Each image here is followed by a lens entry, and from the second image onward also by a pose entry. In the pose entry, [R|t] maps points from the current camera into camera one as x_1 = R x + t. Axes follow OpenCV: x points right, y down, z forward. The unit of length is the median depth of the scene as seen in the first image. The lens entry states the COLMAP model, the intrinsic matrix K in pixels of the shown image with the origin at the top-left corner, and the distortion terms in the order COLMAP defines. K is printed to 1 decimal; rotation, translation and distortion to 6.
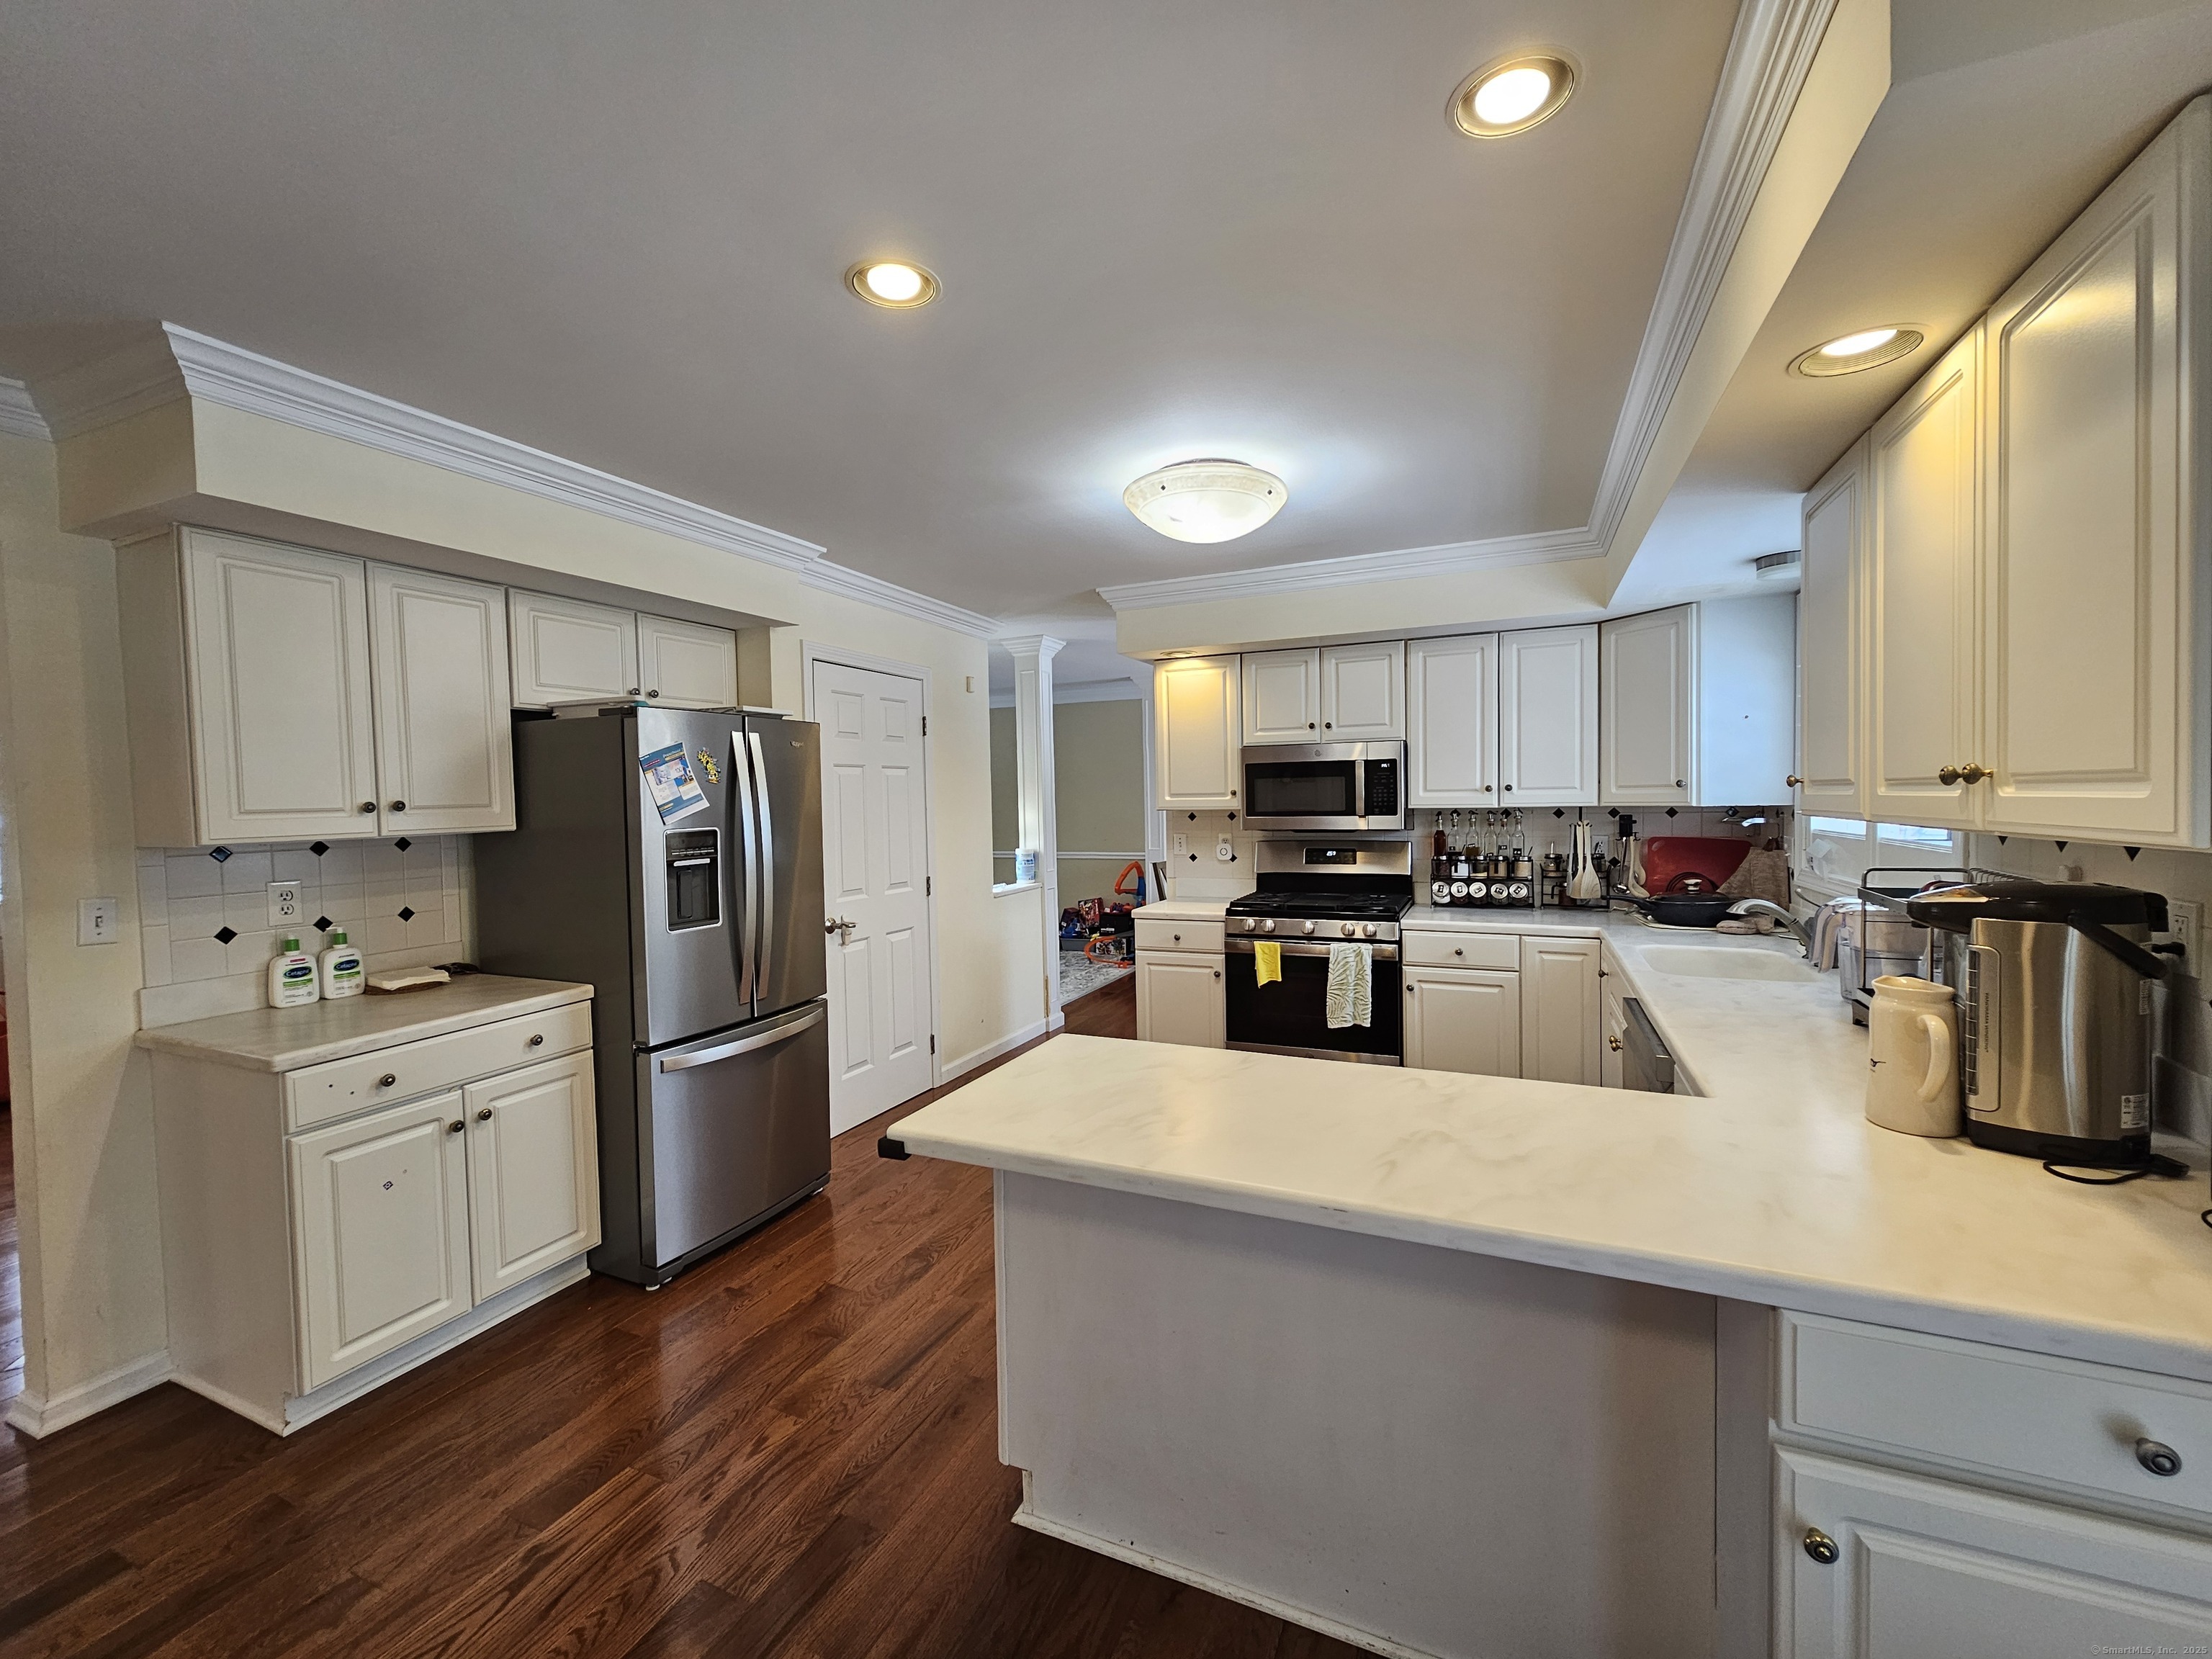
lens RADIAL K [[906.0, 0, 1100.0], [0, 906.0, 825.3], [0, 0, 1]] dist [0.005731, 0.000232]
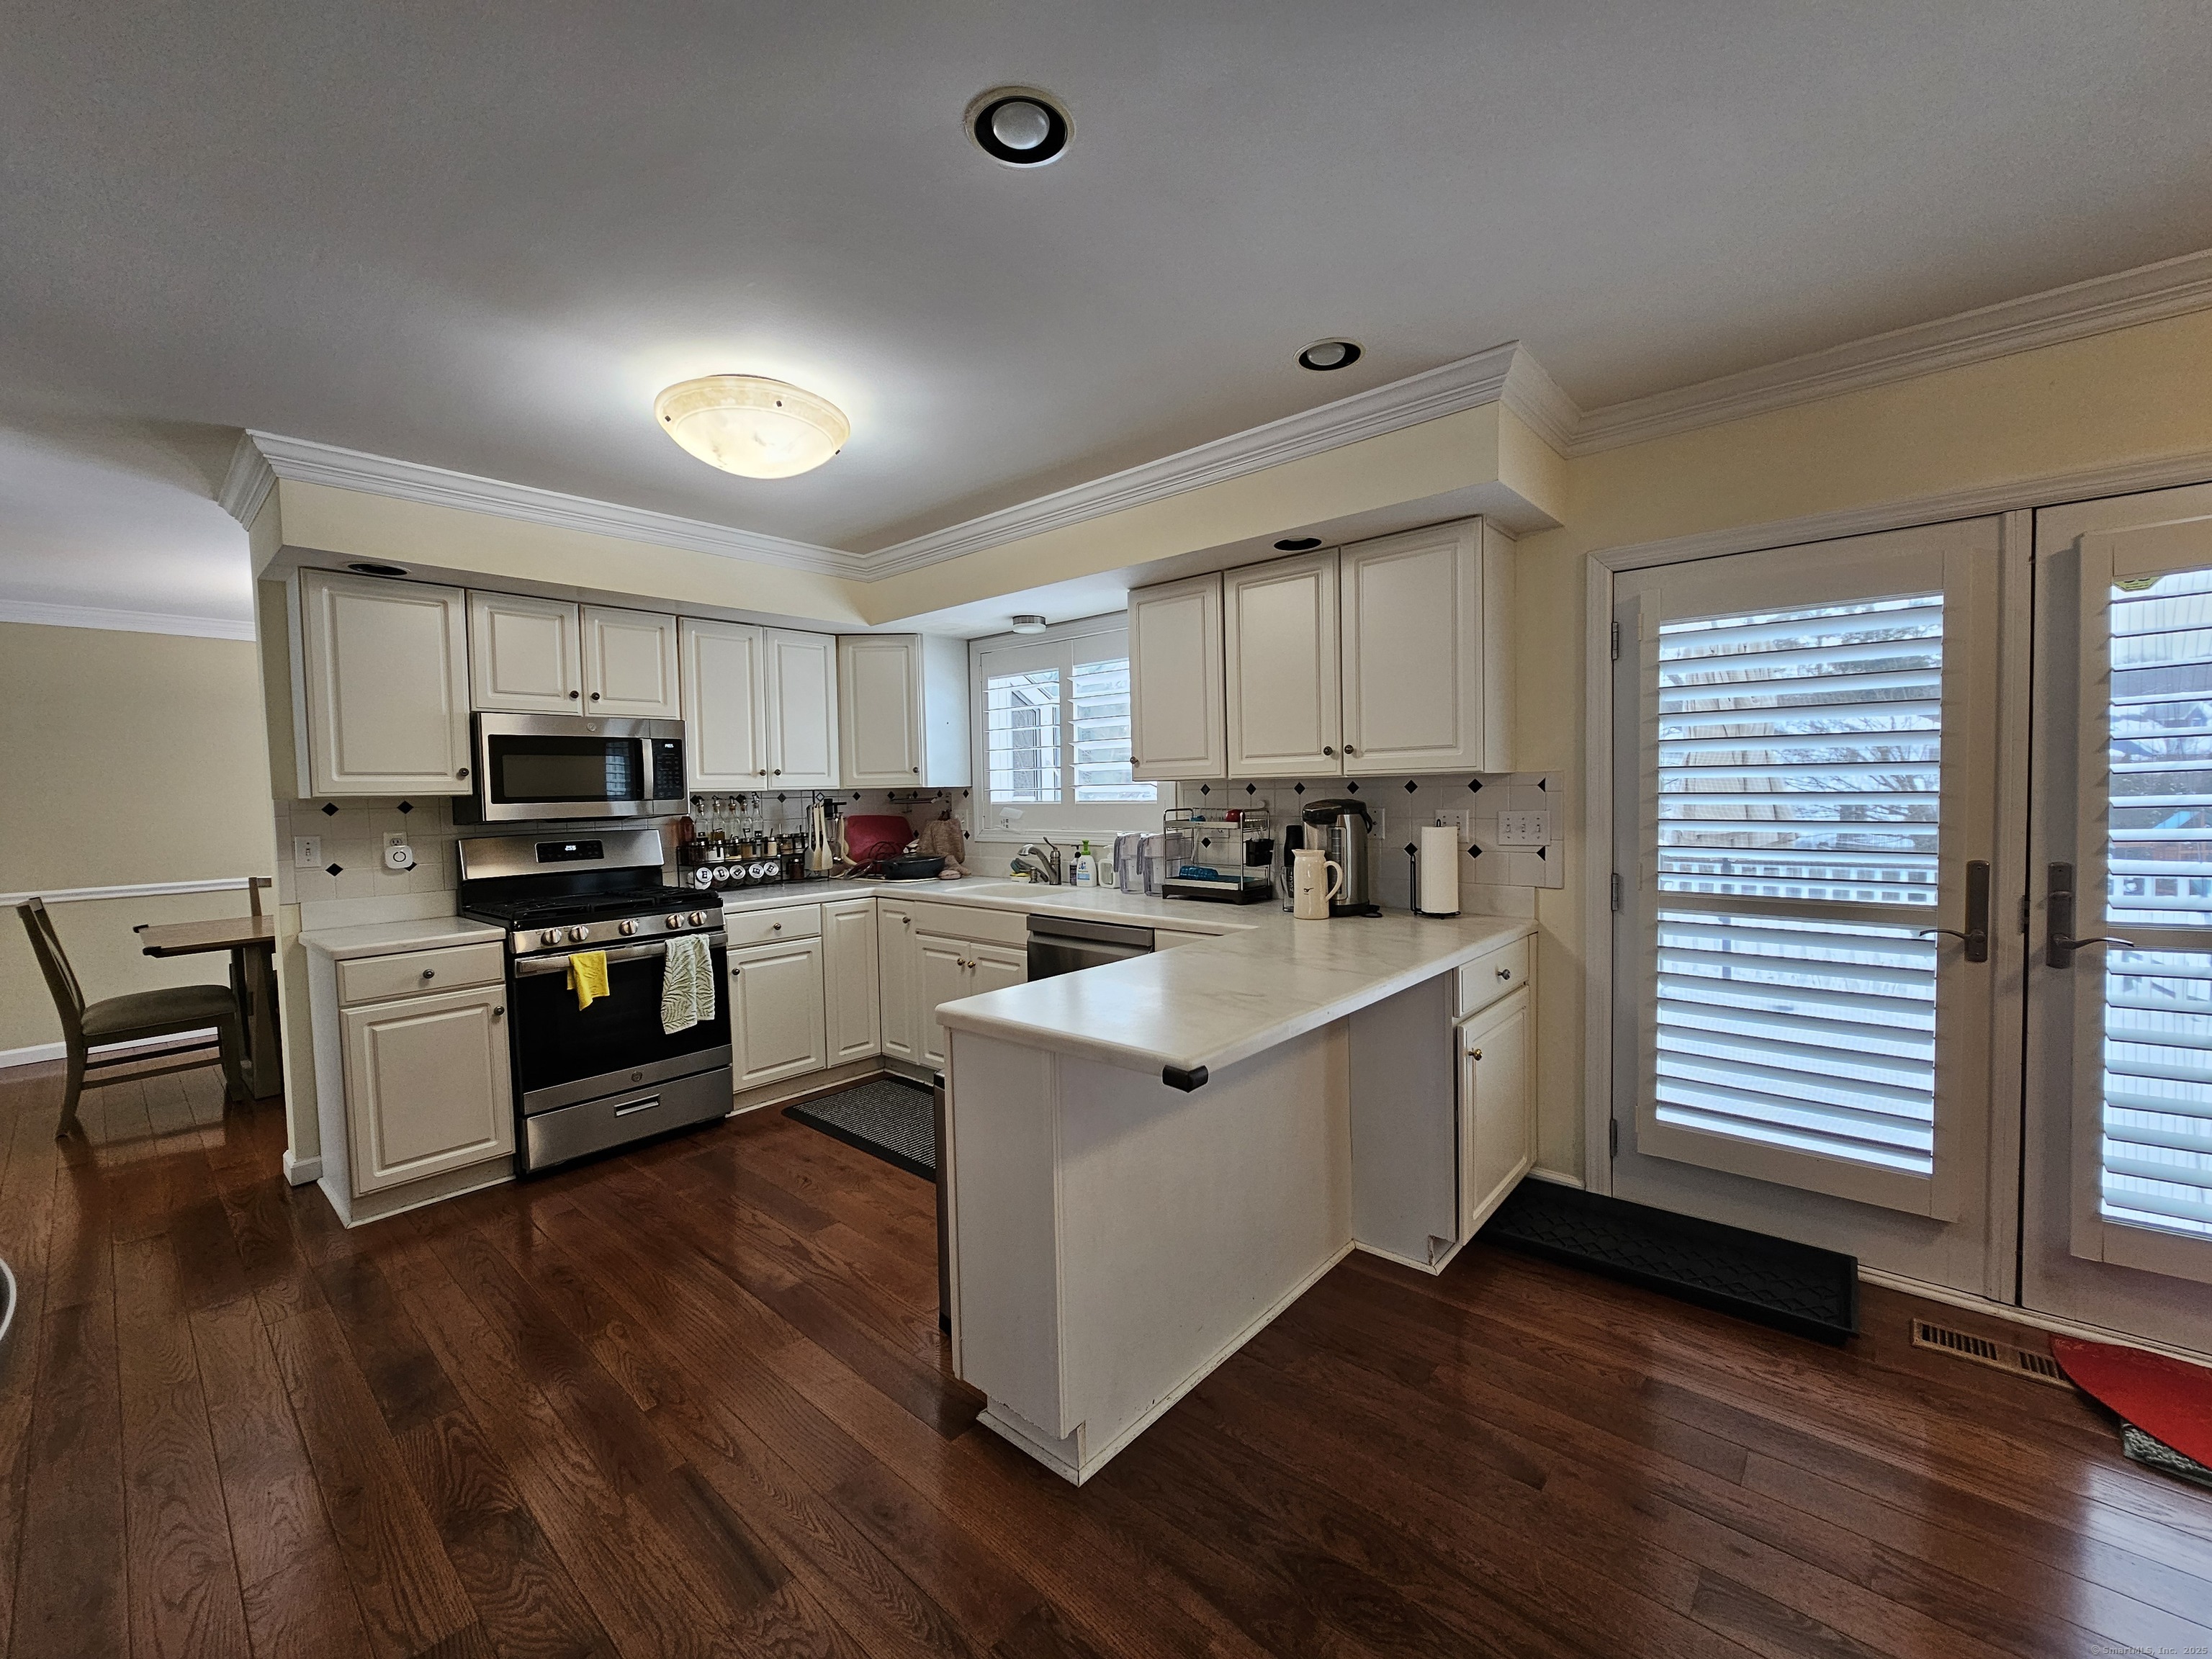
lens RADIAL K [[906.0, 0, 1100.4], [0, 906.0, 829.7], [0, 0, 1]] dist [0.005731, 0.000232]
pose [[0.299488, -0.031566, 0.953578, -0.456535], [0.046895, 0.998732, 0.018333, 0.024503], [-0.952947, 0.039227, 0.300589, 0.305932]]
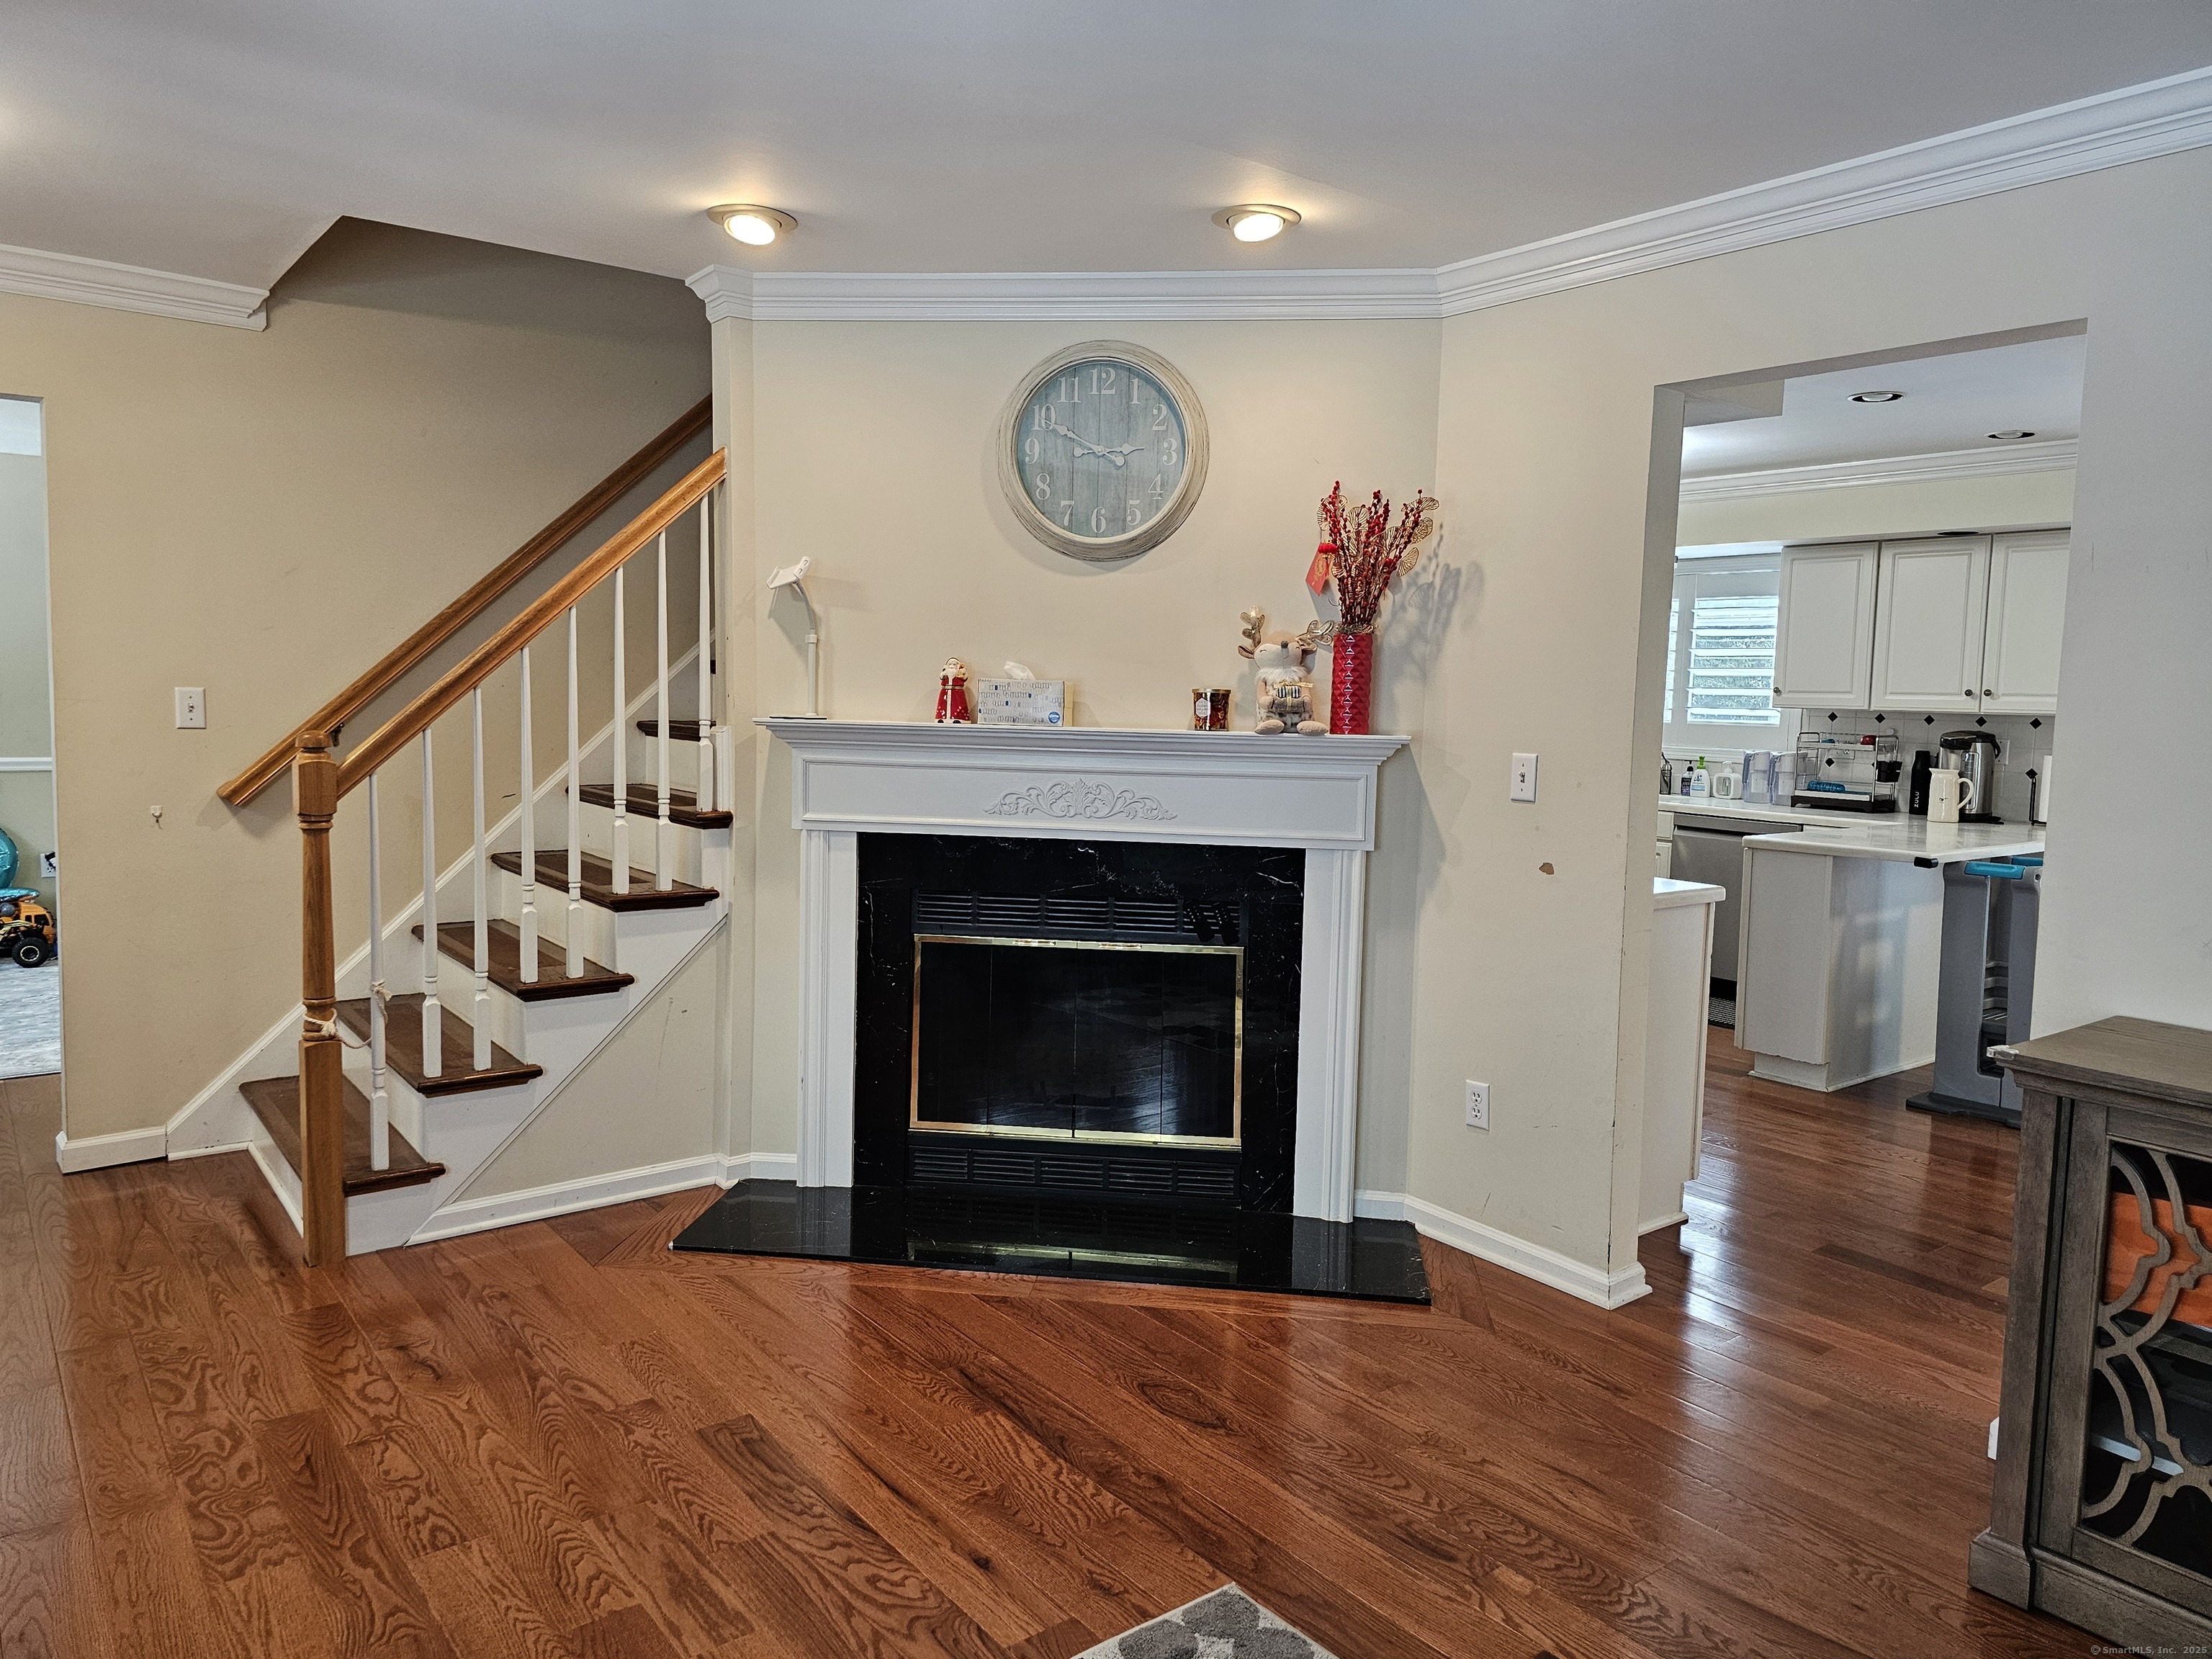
lens RADIAL K [[1482.1, 0, 1120.3], [0, 1482.1, 811.7], [0, 0, 1]] dist [0.054787, -0.010247]
pose [[0.460672, -0.048584, 0.886240, -1.573386], [-0.001710, 0.998450, 0.055624, 0.020258], [-0.887569, -0.027140, 0.459875, 0.413873]]
